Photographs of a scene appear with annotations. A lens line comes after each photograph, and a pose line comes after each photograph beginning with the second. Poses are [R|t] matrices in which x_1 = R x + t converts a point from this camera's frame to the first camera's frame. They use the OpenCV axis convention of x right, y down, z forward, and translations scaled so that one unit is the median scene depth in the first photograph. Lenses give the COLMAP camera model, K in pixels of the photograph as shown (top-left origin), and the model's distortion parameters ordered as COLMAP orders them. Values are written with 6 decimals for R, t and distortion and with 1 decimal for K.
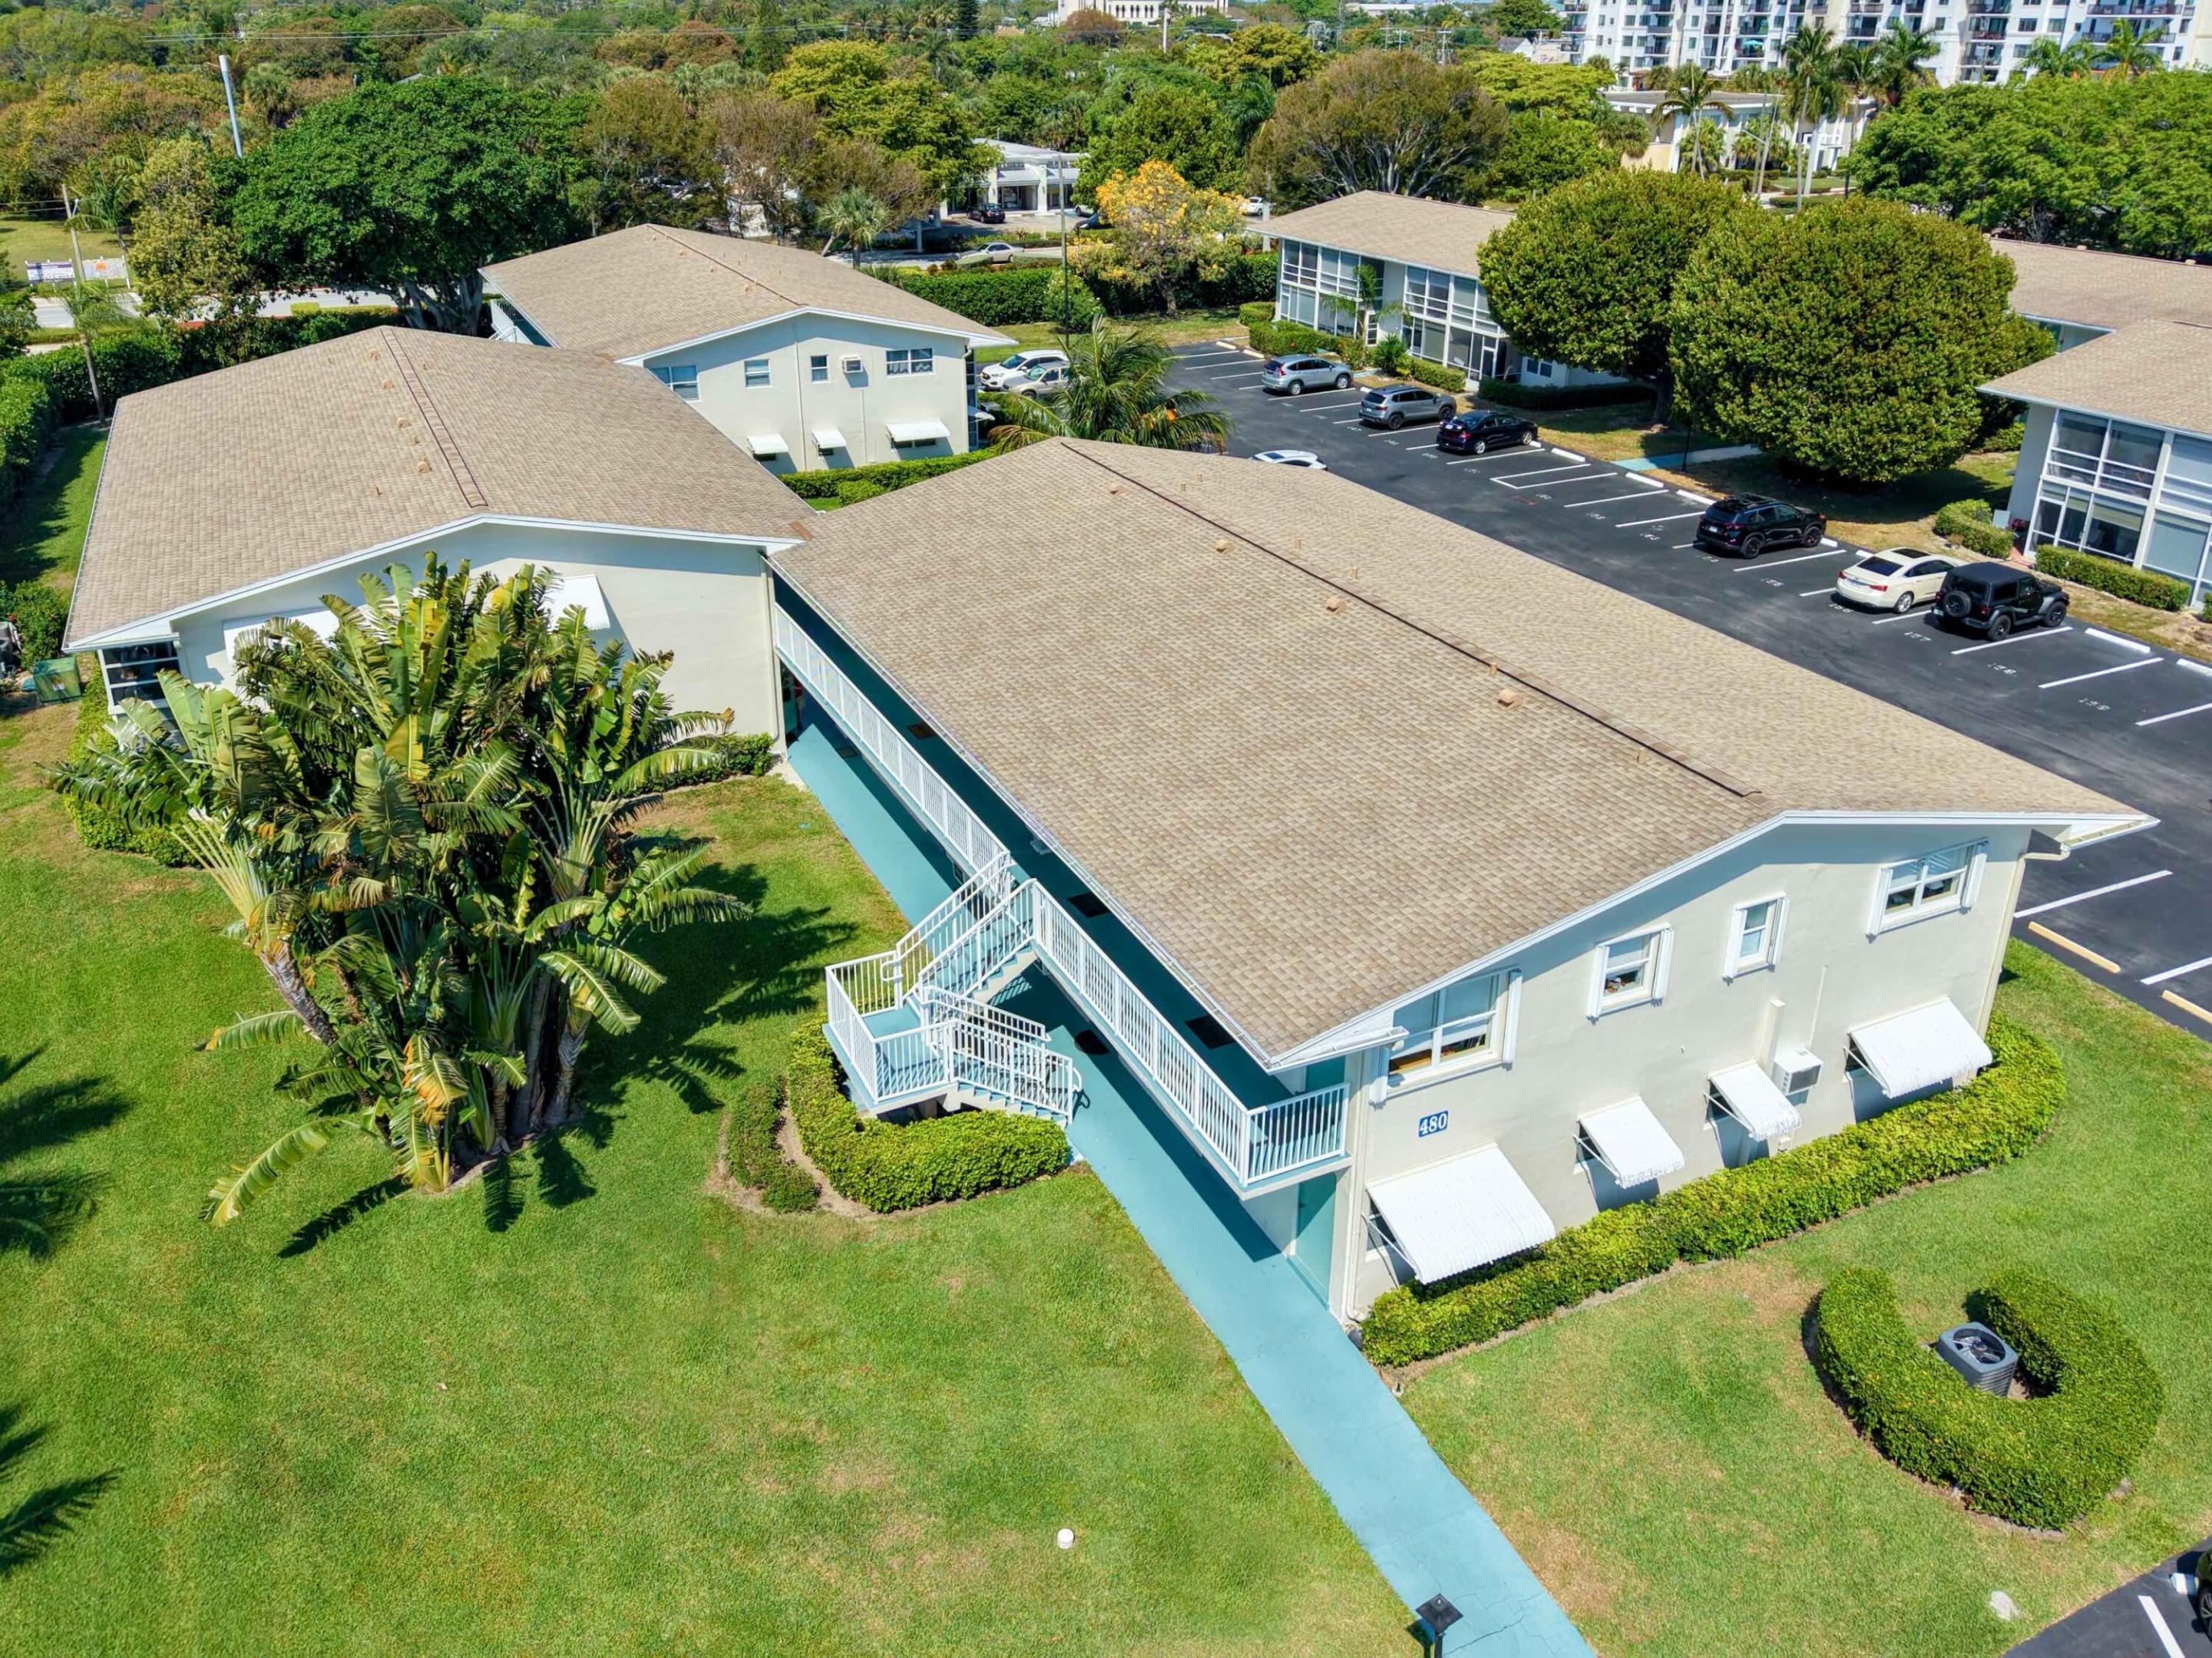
lens RADIAL K [[1701.1, 0, 1128.1], [0, 1701.1, 734.8], [0, 0, 1]] dist [0.036774, -0.001702]
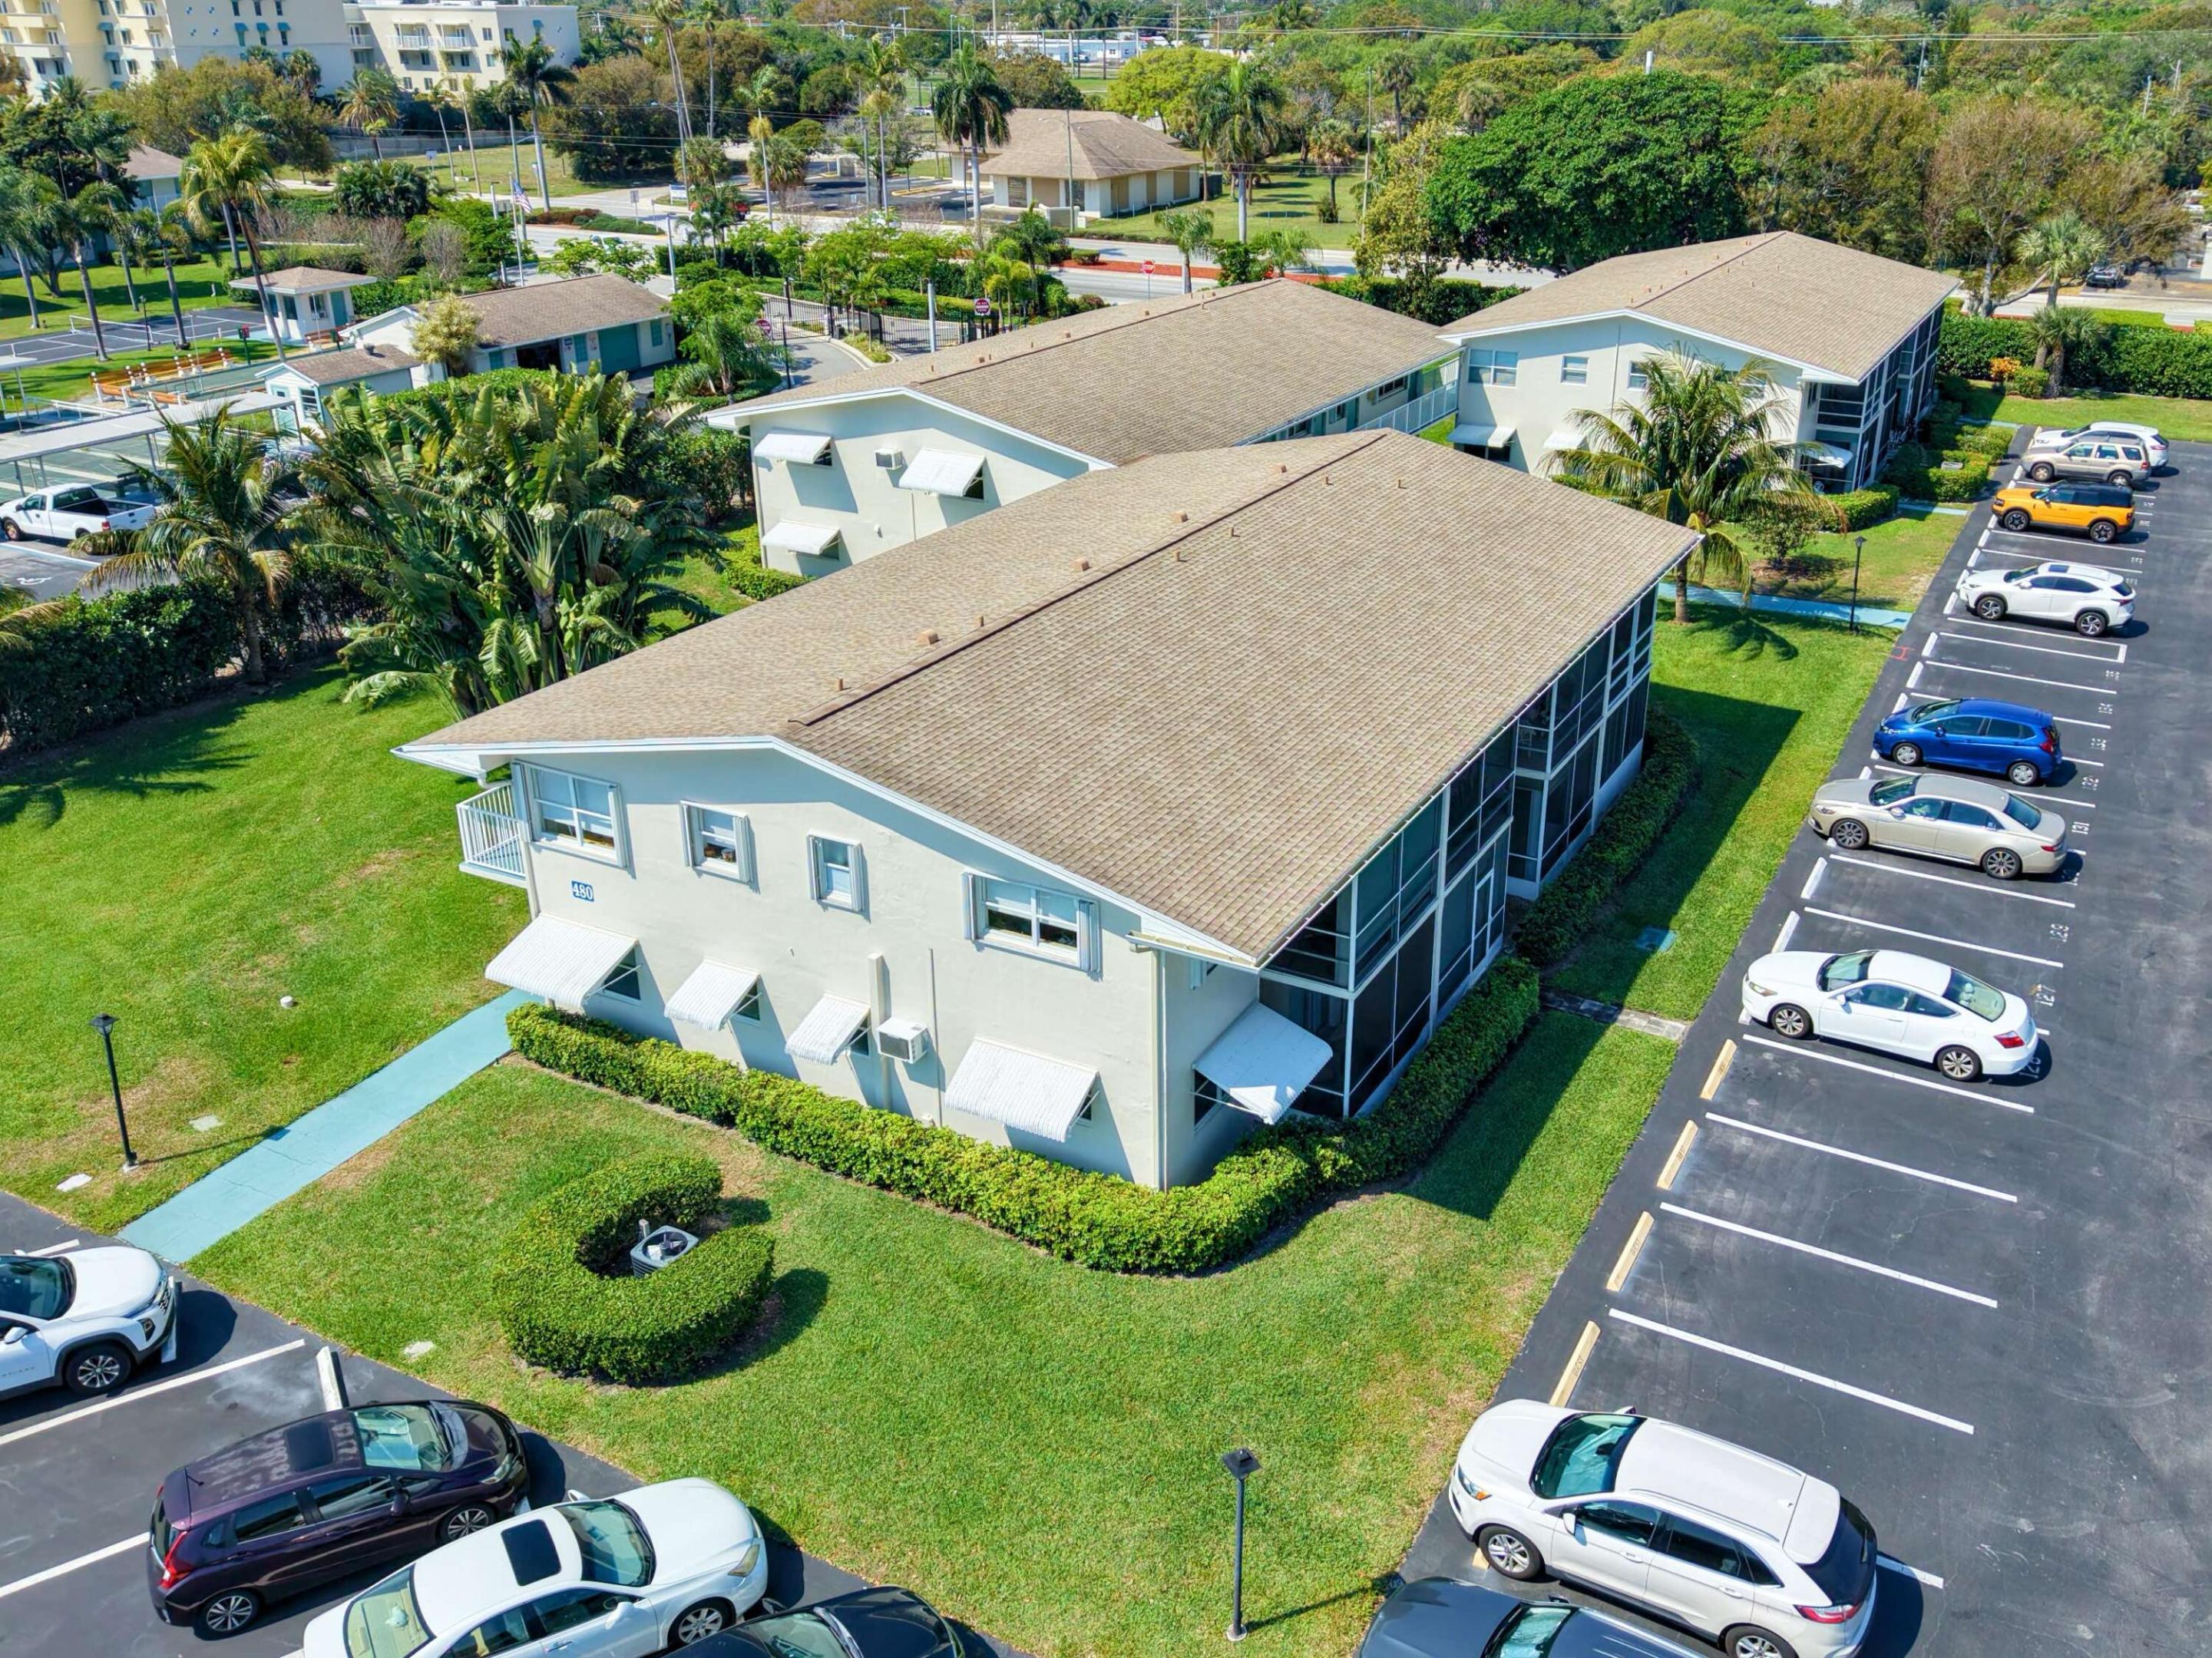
lens RADIAL K [[1839.3, 0, 1257.4], [0, 1839.3, 826.4], [0, 0, 1]] dist [0.051917, -0.000988]
pose [[0.608398, 0.328522, -0.722444, 0.547989], [-0.318286, 0.934889, 0.157087, -0.071638], [0.727011, 0.134372, 0.673349, 0.163822]]
